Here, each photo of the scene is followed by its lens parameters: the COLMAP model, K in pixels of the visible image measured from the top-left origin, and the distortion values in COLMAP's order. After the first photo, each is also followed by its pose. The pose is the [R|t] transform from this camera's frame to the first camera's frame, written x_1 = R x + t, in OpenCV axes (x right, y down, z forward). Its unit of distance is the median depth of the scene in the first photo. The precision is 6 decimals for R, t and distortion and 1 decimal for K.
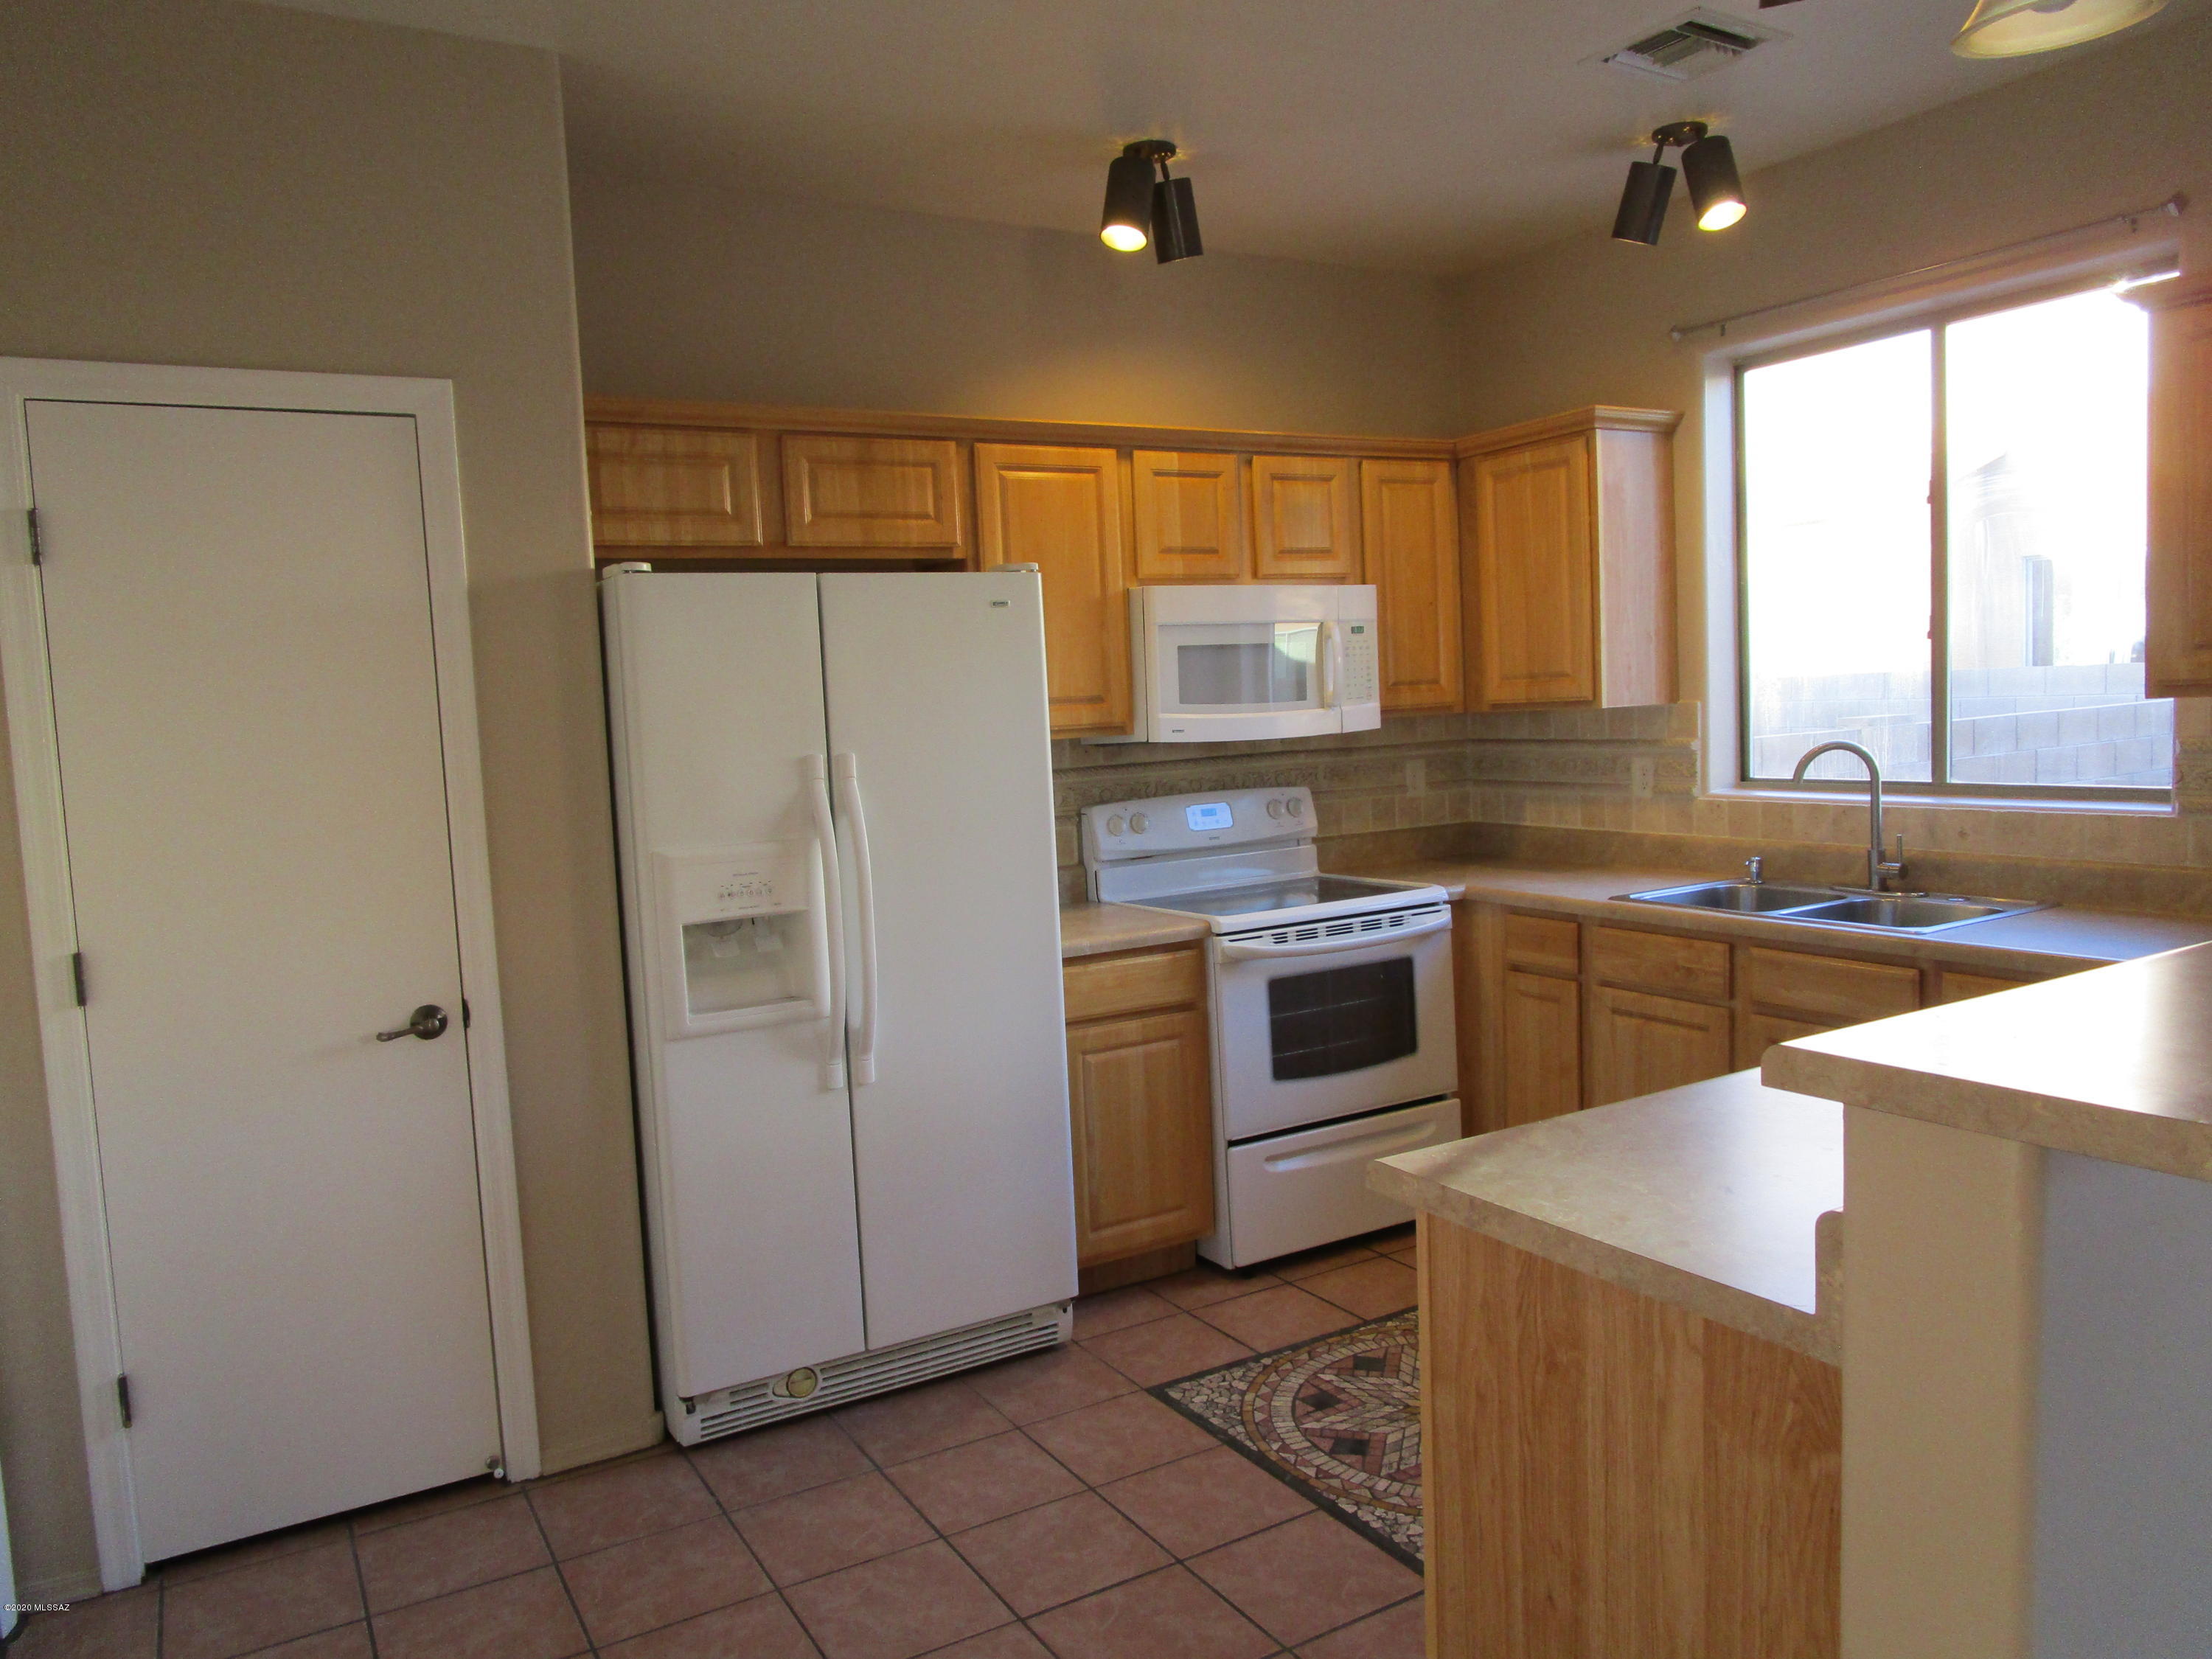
lens RADIAL K [[1571.7, 0, 1106.0], [0, 1571.7, 829.5], [0, 0, 1]] dist [-0.023586, 0.002904]
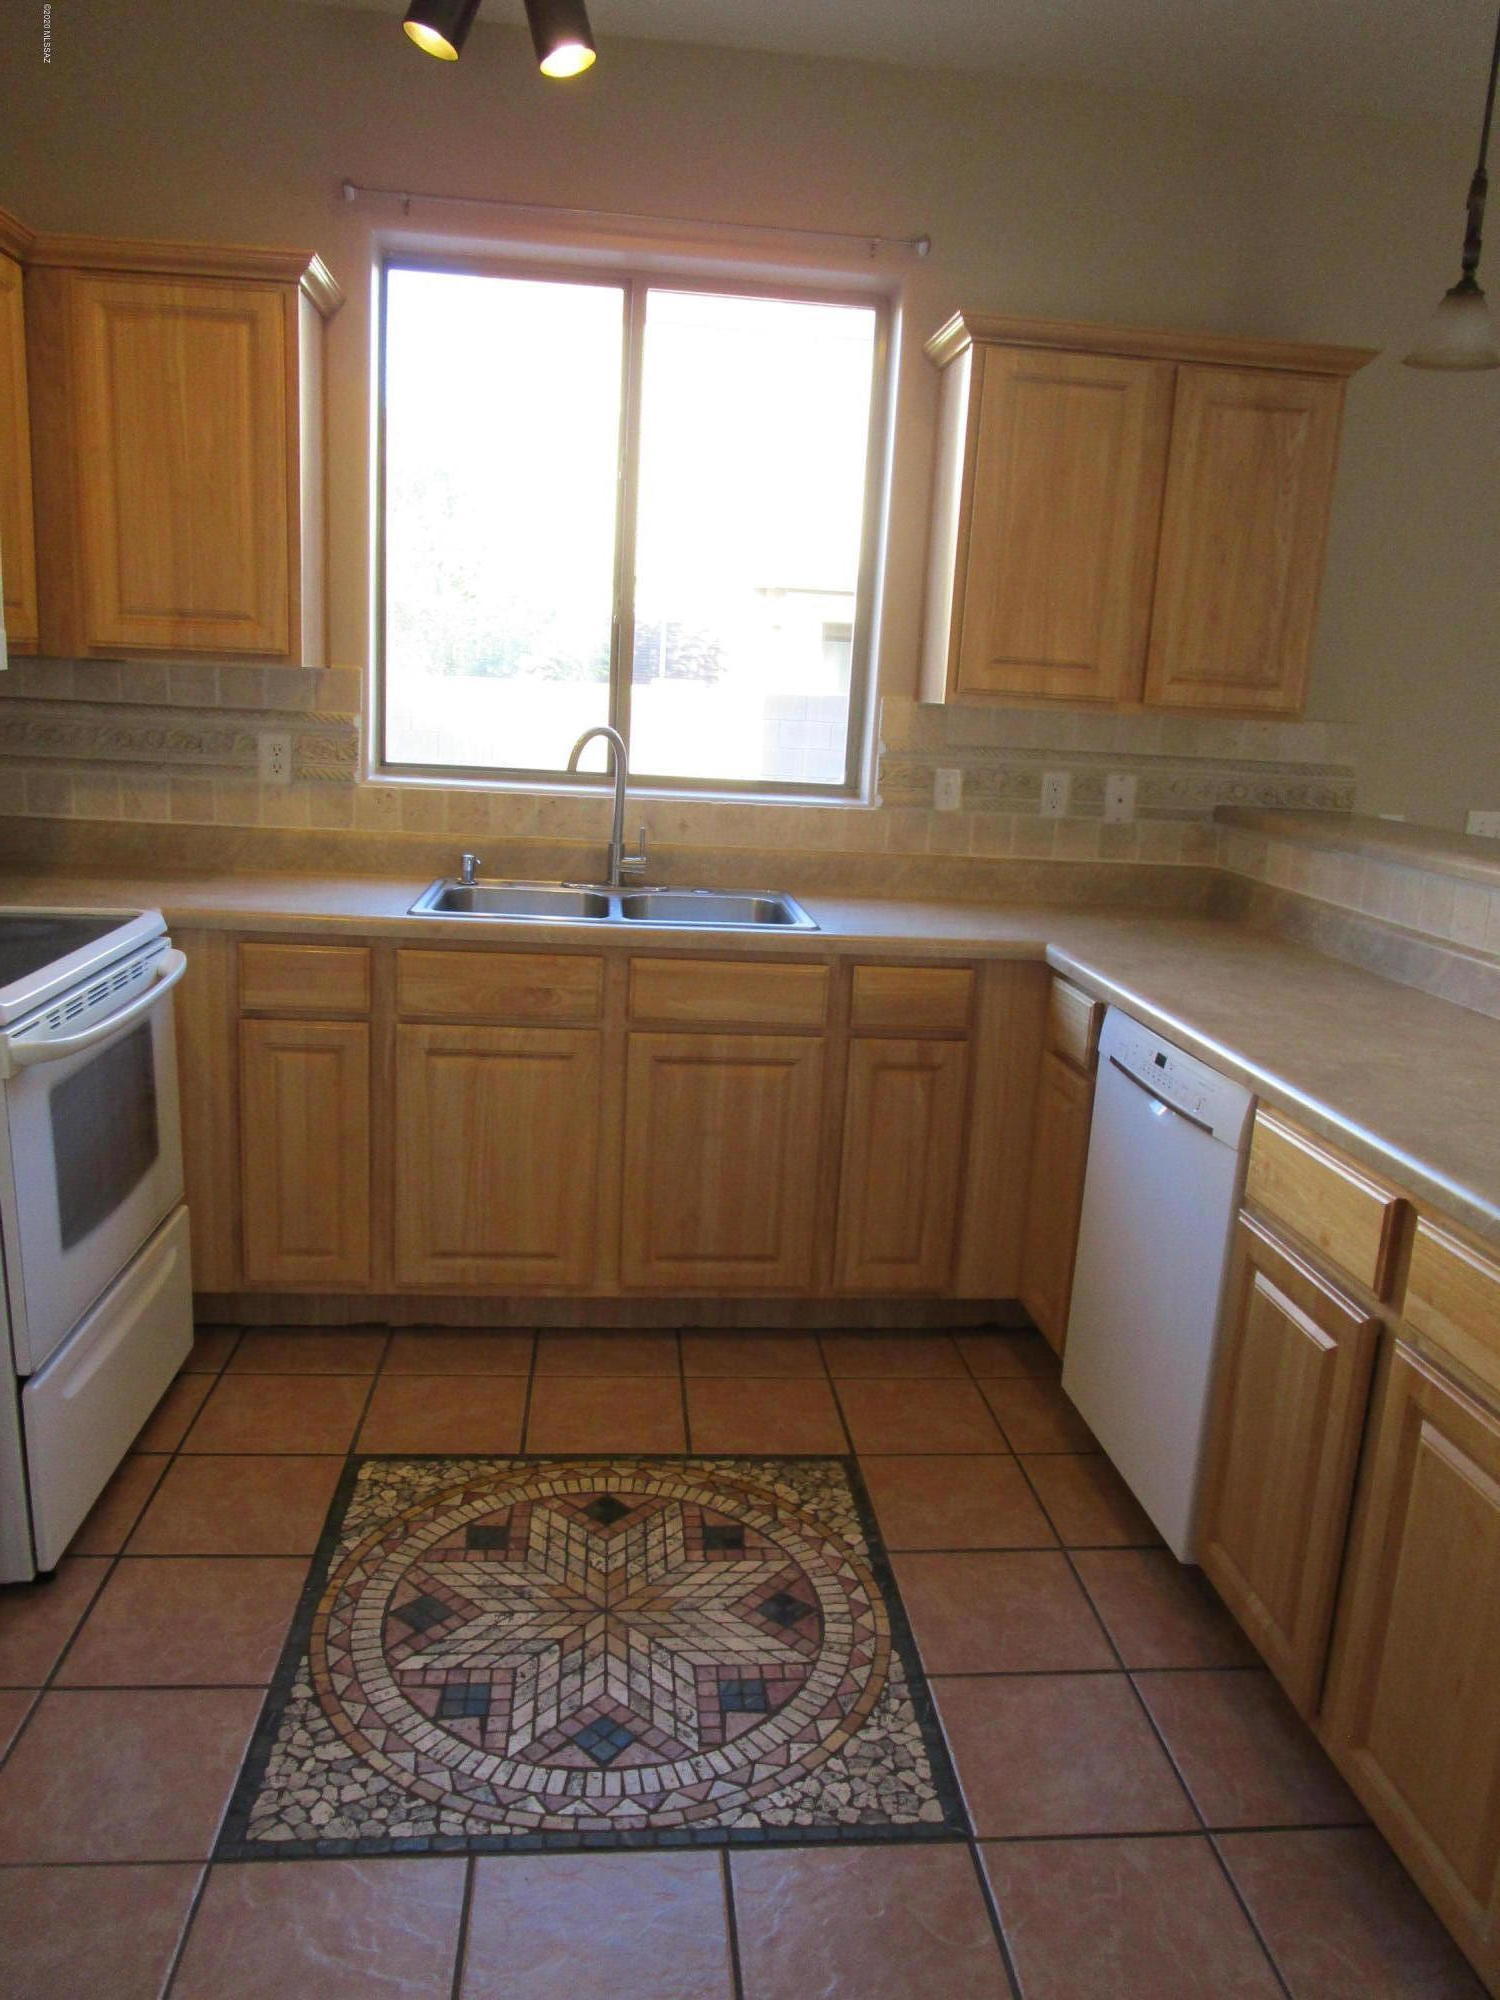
lens RADIAL K [[1421.1, 0, 750.0], [0, 1421.1, 1000.0], [0, 0, 1]] dist [-0.023586, 0.002904]
pose [[0.417450, -0.123350, 0.900289, -0.244550], [0.001781, 0.990853, 0.134933, -0.008596], [-0.908698, -0.054725, 0.413851, 0.511194]]
